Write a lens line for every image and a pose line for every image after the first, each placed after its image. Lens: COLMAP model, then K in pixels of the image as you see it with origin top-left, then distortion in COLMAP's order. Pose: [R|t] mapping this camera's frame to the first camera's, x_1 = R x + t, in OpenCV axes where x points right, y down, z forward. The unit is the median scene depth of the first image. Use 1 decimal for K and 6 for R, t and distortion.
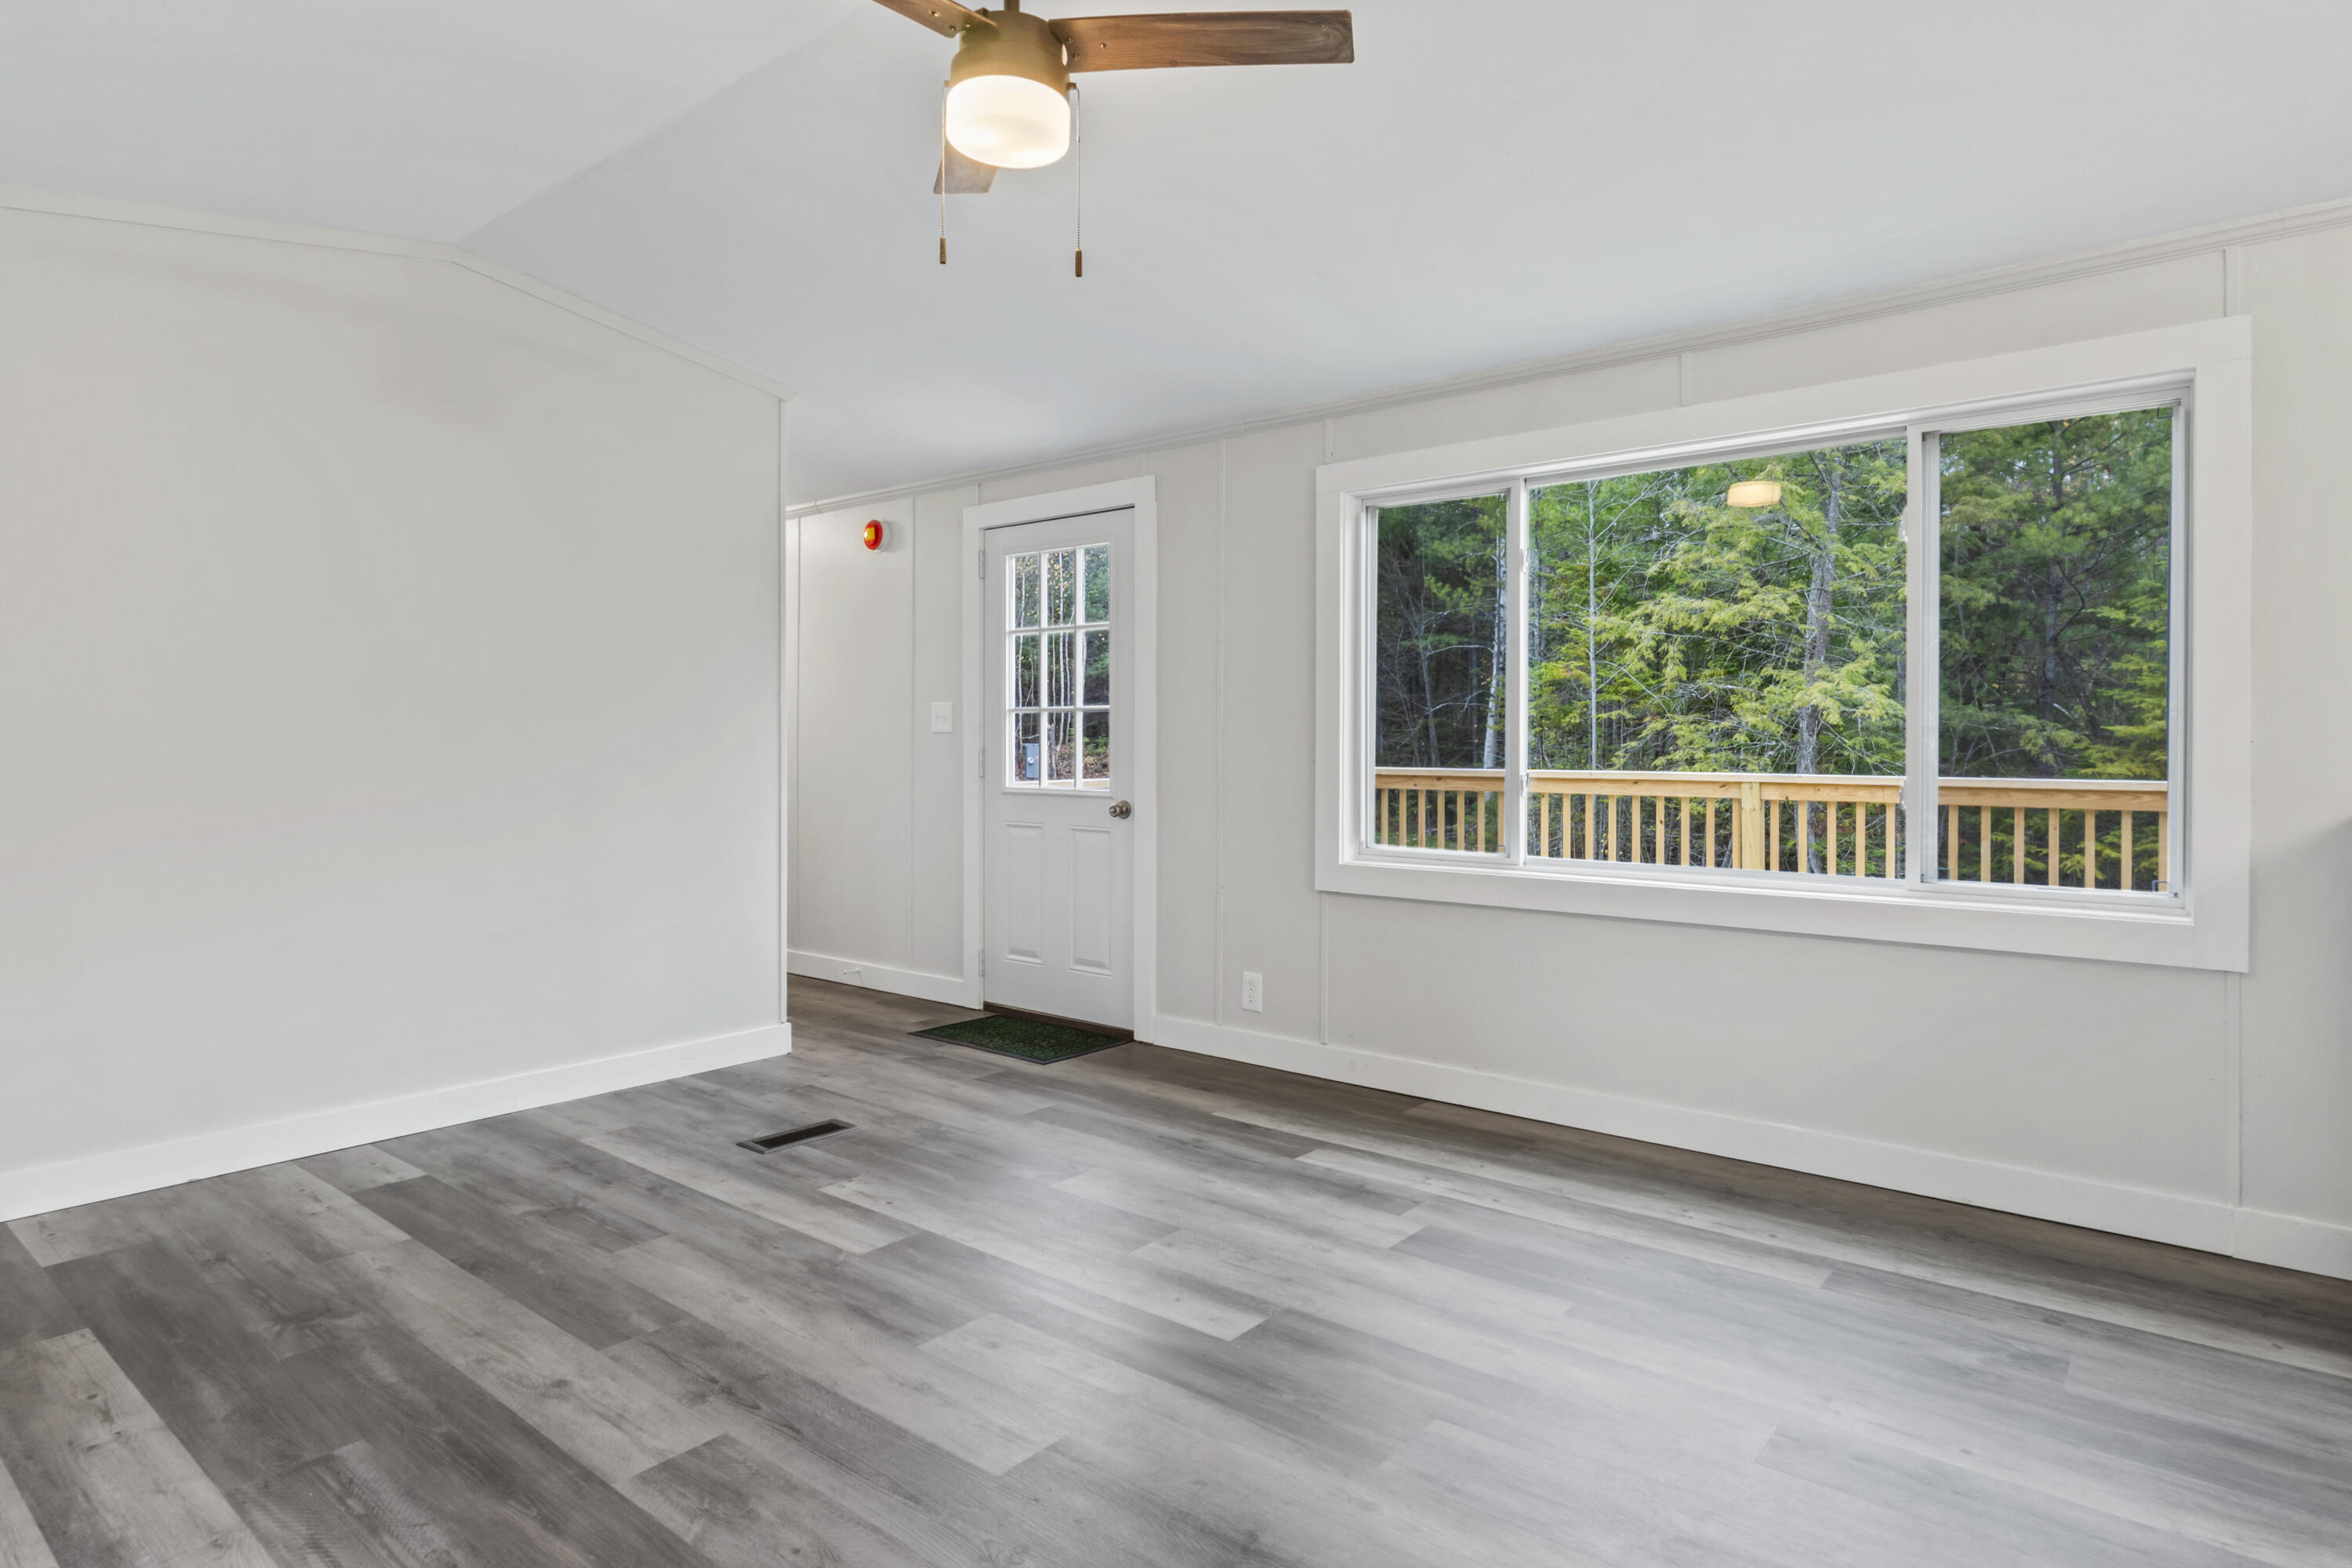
lens RADIAL K [[1290.1, 0, 1169.0], [0, 1290.1, 742.6], [0, 0, 1]] dist [-0.002695, 0.001268]
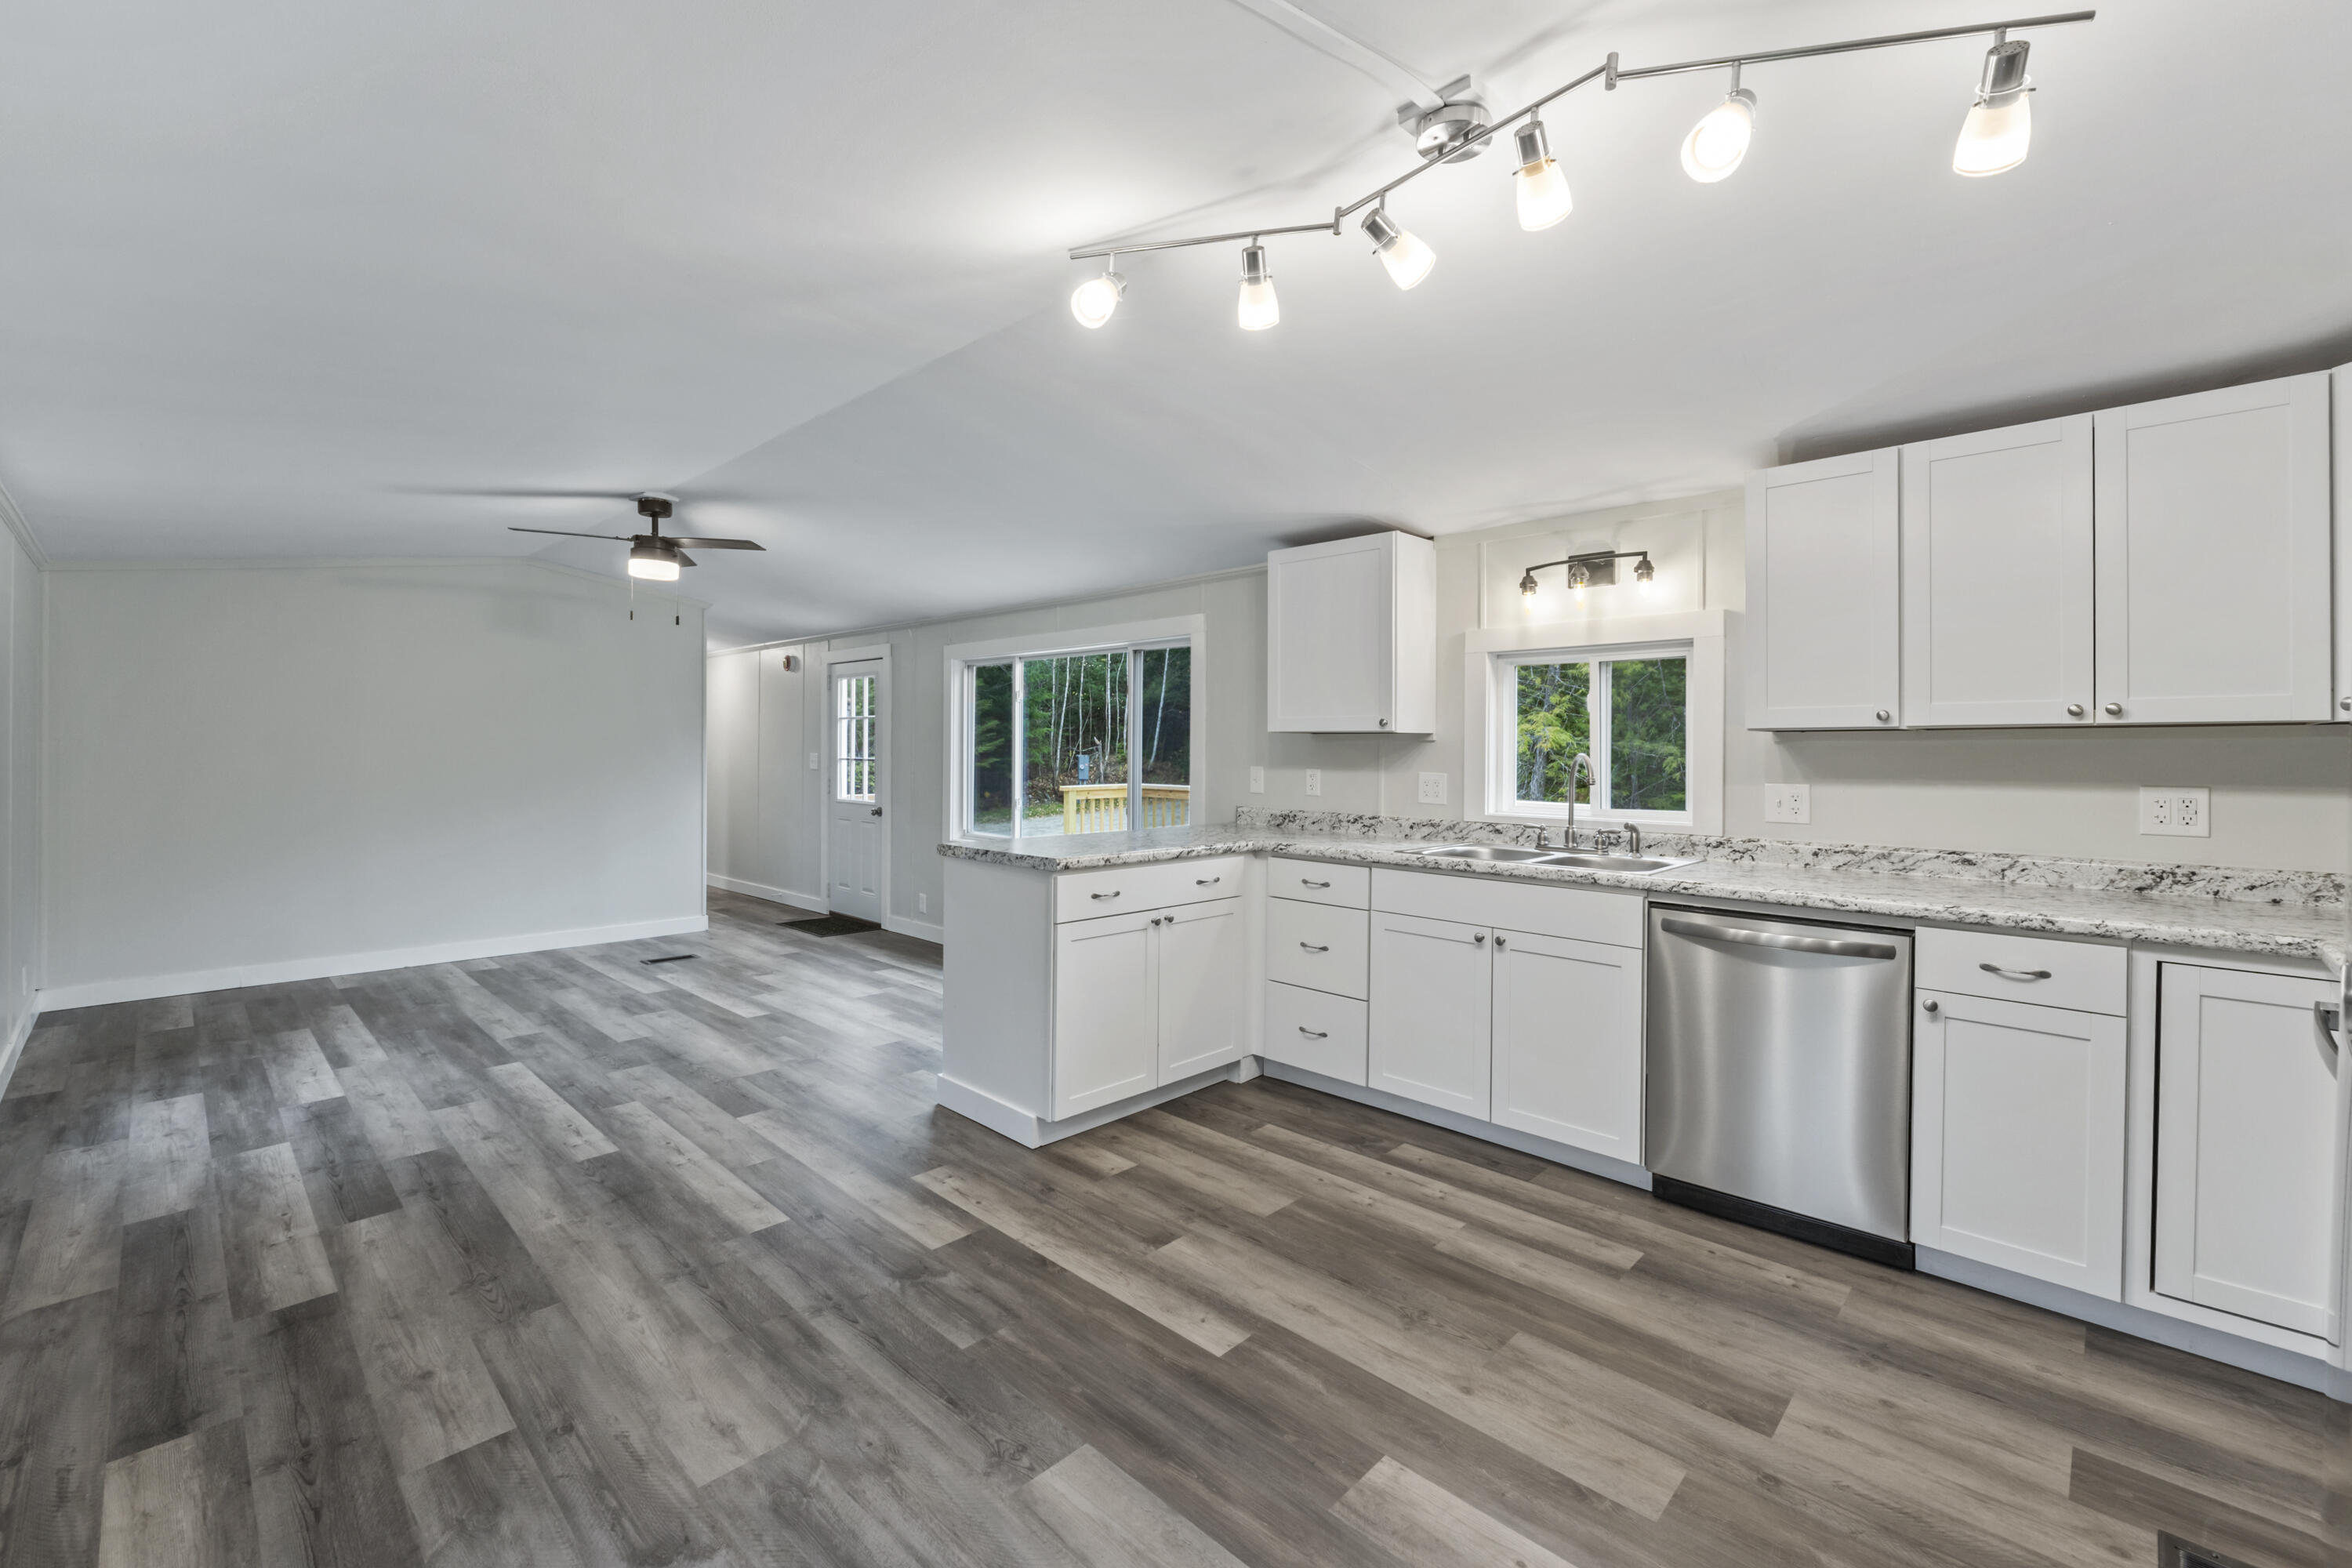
lens RADIAL K [[984.0, 0, 1174.6], [0, 984.0, 750.8], [0, 0, 1]] dist [-0.009534, -0.000285]
pose [[0.997583, 0.007758, -0.069051, 0.830671], [-0.007690, 0.999970, 0.001245, -0.074169], [0.069058, -0.000711, 0.997612, -0.746829]]
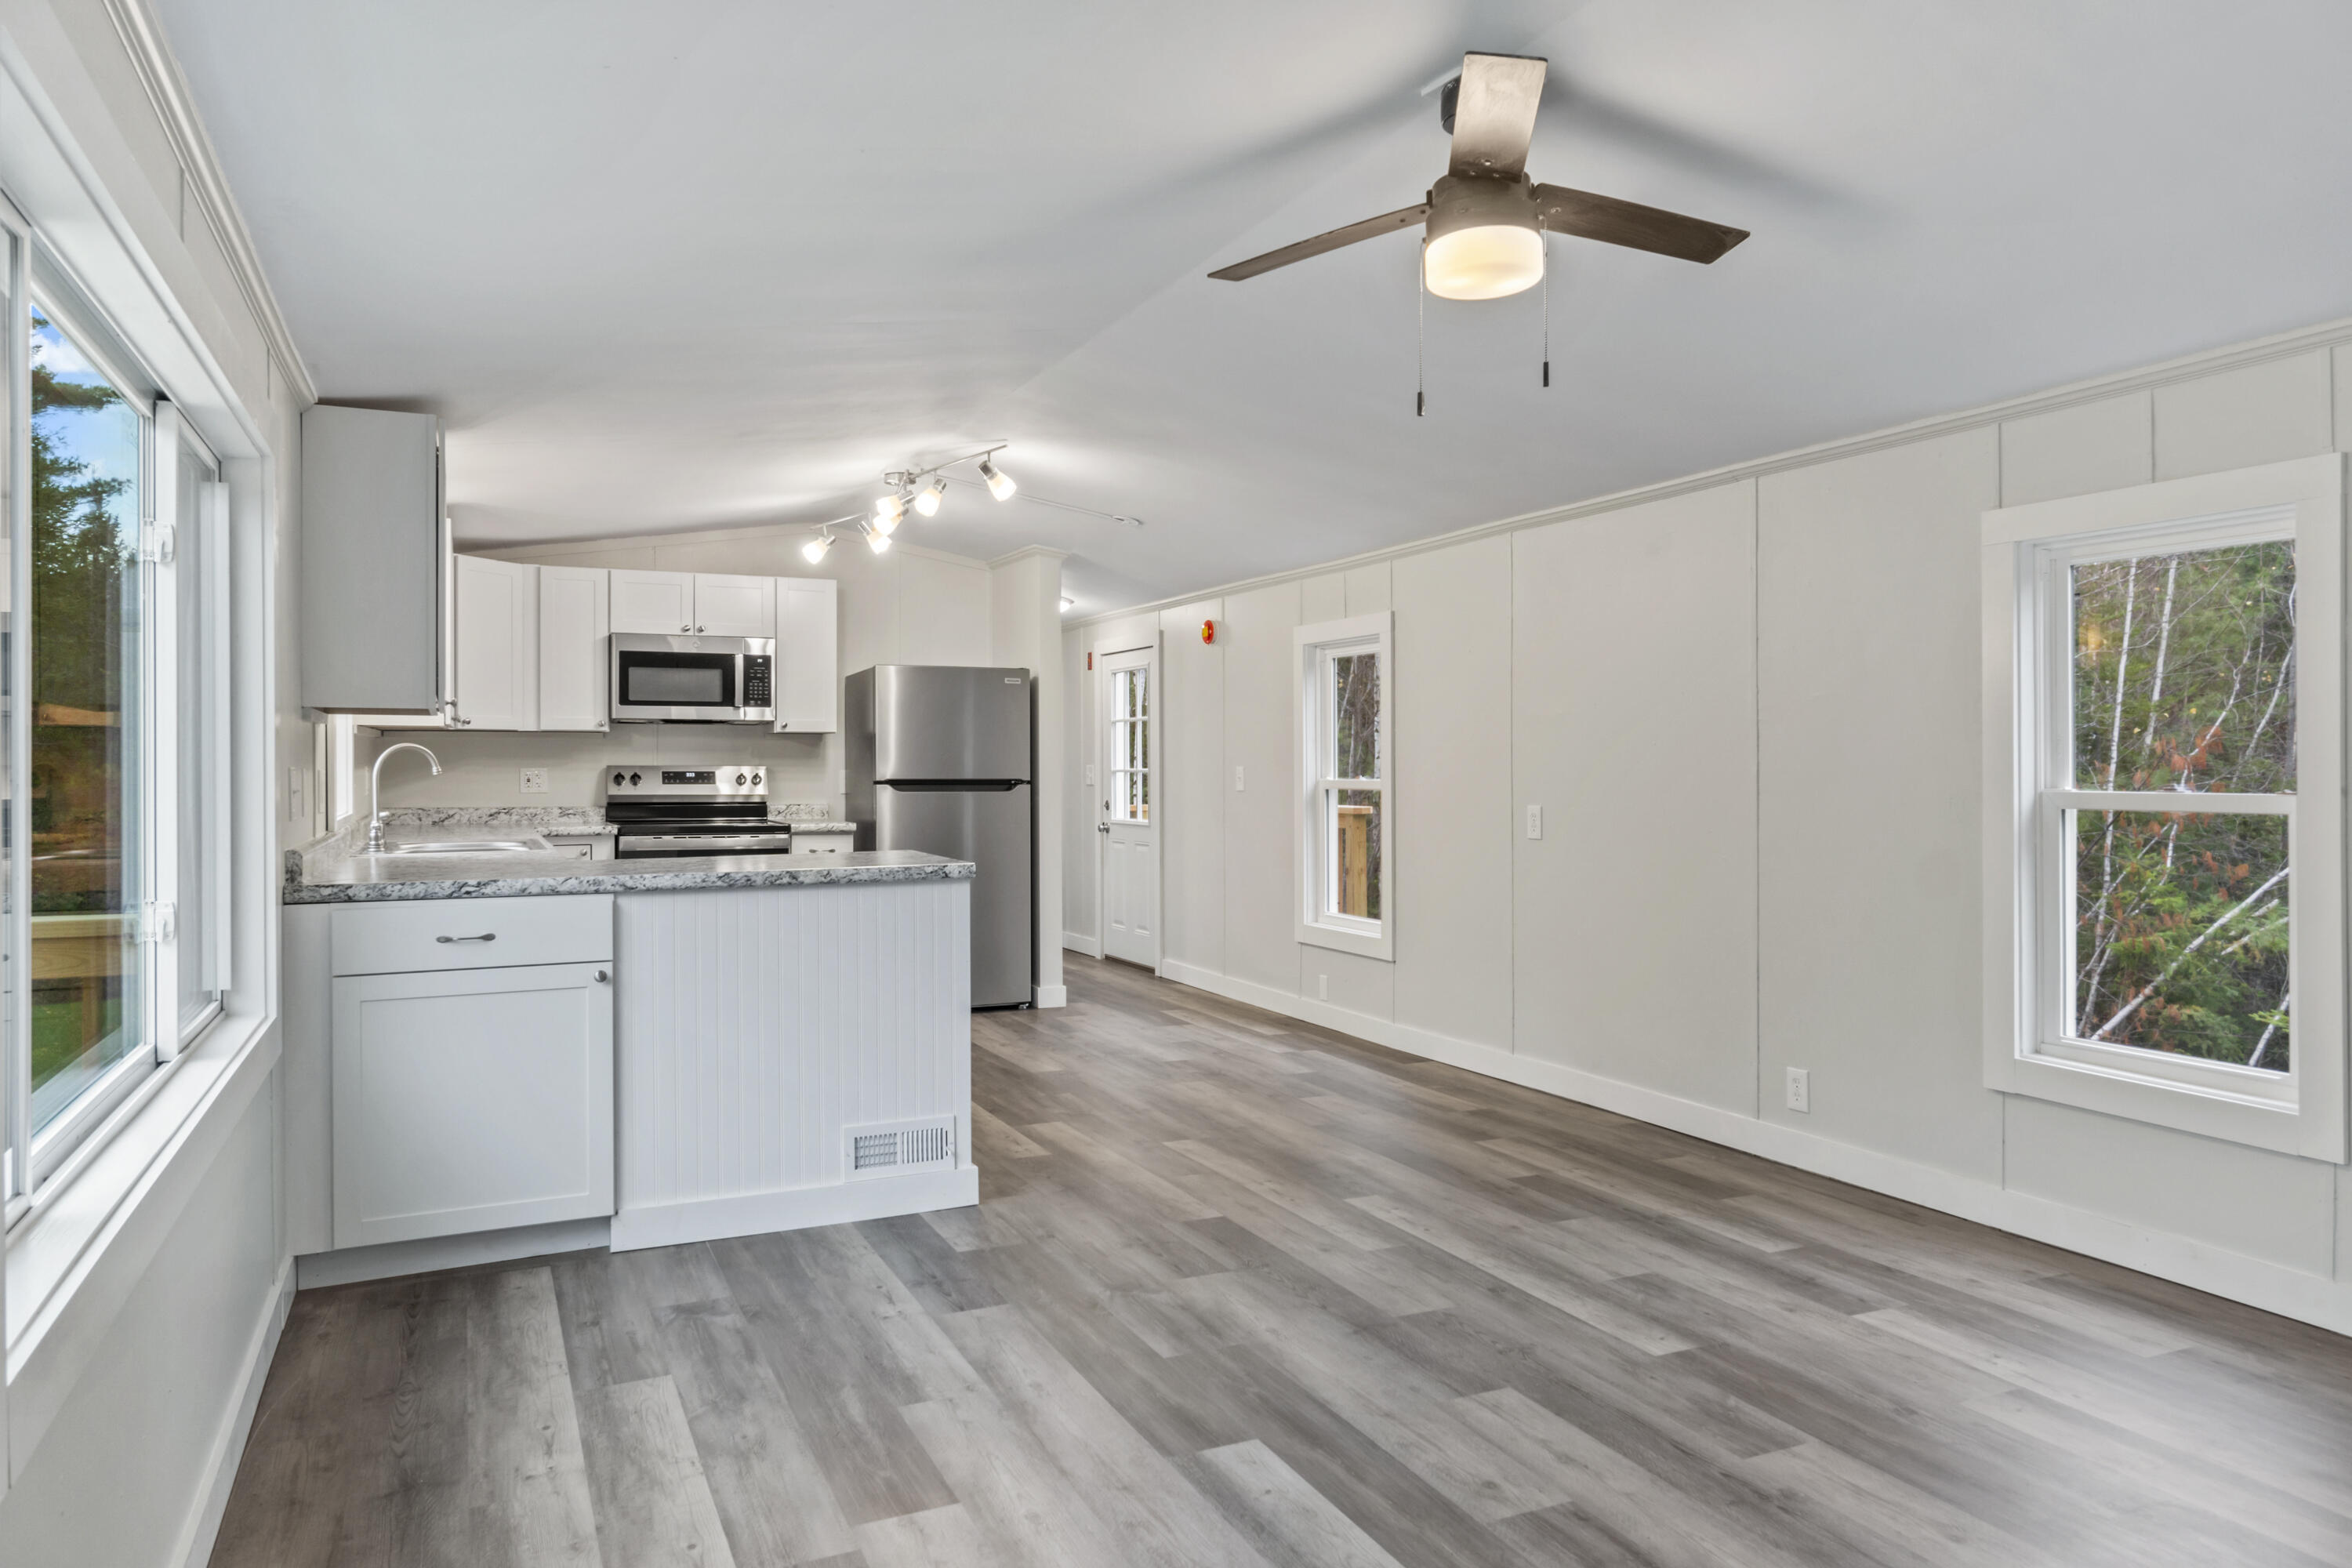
lens RADIAL K [[1535.0, 0, 1176.0], [0, 1535.0, 784.0], [0, 0, 1]] dist [0.001584, -0.000696]
pose [[-0.904438, -0.003869, 0.426588, -0.318595], [0.003161, 0.999871, 0.015772, -0.051670], [-0.426594, 0.015613, -0.904309, 1.650658]]
